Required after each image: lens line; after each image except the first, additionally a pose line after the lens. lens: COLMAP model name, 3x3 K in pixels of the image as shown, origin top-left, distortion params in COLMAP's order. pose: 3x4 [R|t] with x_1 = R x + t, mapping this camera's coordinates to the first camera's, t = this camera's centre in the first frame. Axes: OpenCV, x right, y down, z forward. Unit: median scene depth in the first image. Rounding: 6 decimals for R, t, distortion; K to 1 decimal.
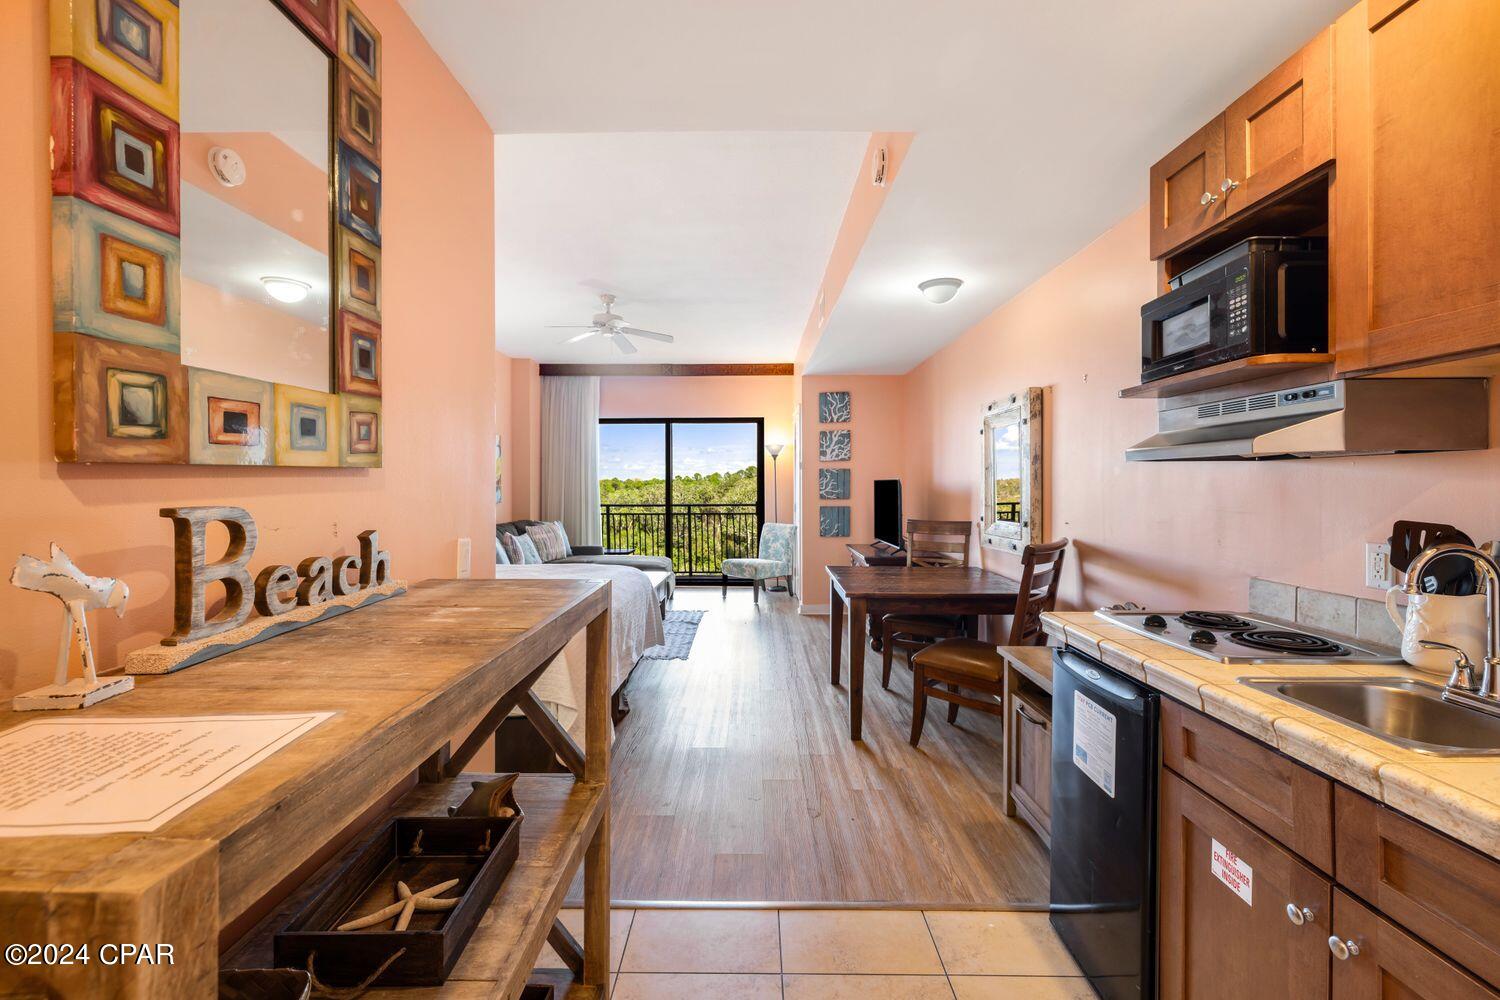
lens RADIAL K [[664.5, 0, 748.8], [0, 664.5, 490.0], [0, 0, 1]] dist [-0.000116, 0.000005]
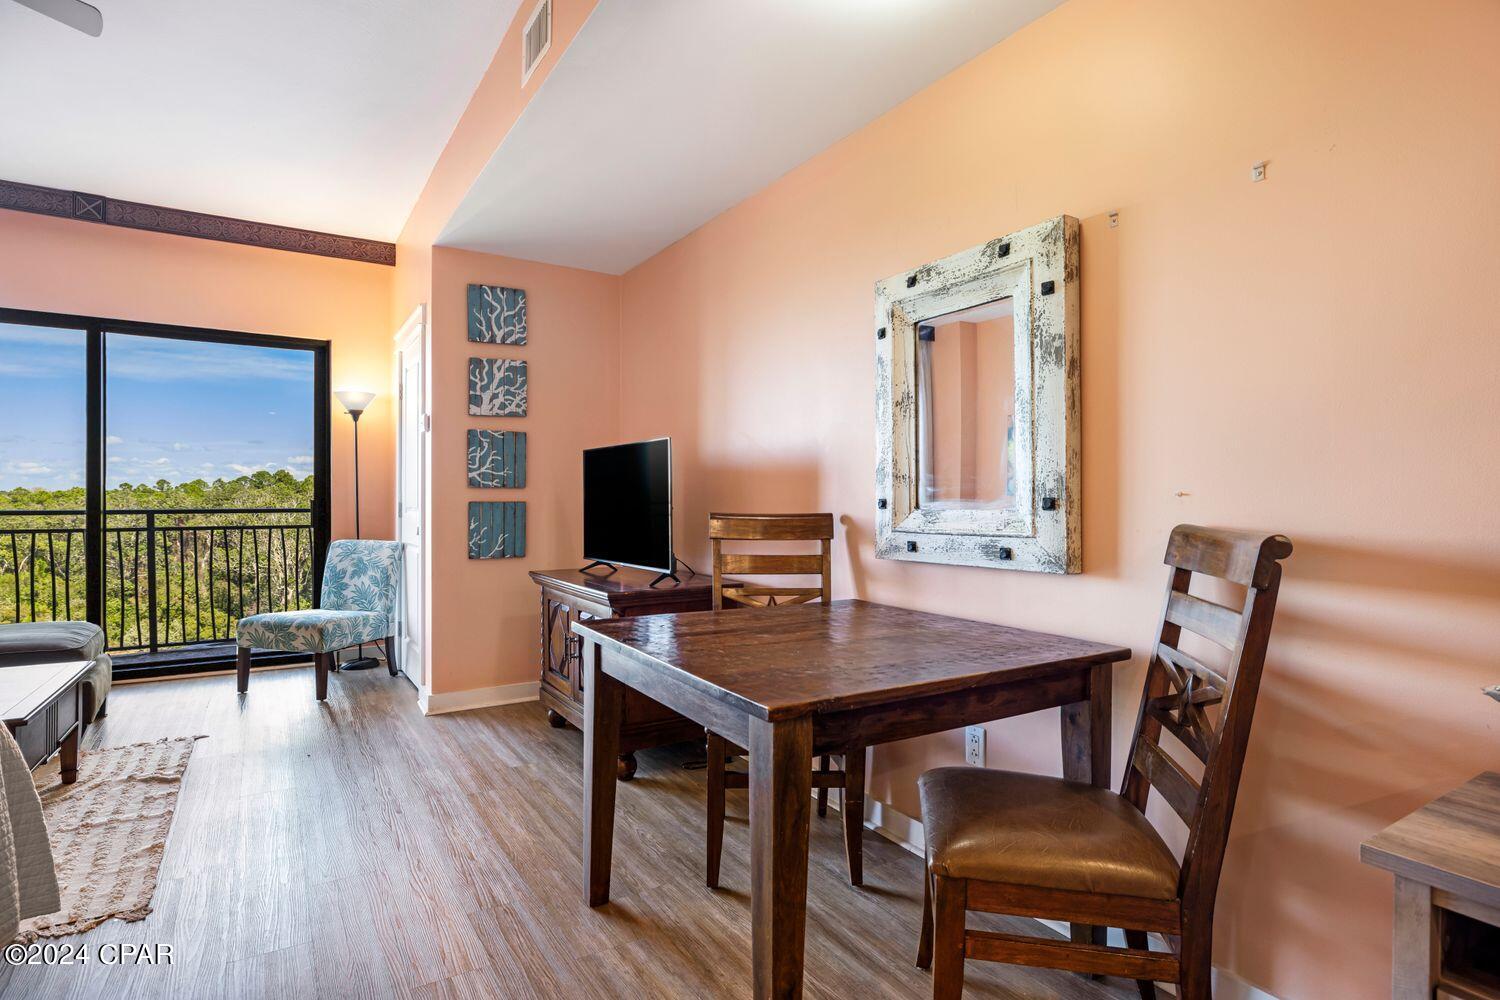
lens RADIAL K [[776.7, 0, 749.8], [0, 776.7, 498.0], [0, 0, 1]] dist [0.001418, 0.001991]
pose [[0.841916, 0.001765, 0.539606, -0.033327], [0.004970, 0.999927, -0.011026, 0.027329], [-0.539586, 0.011965, 0.841846, 0.338182]]
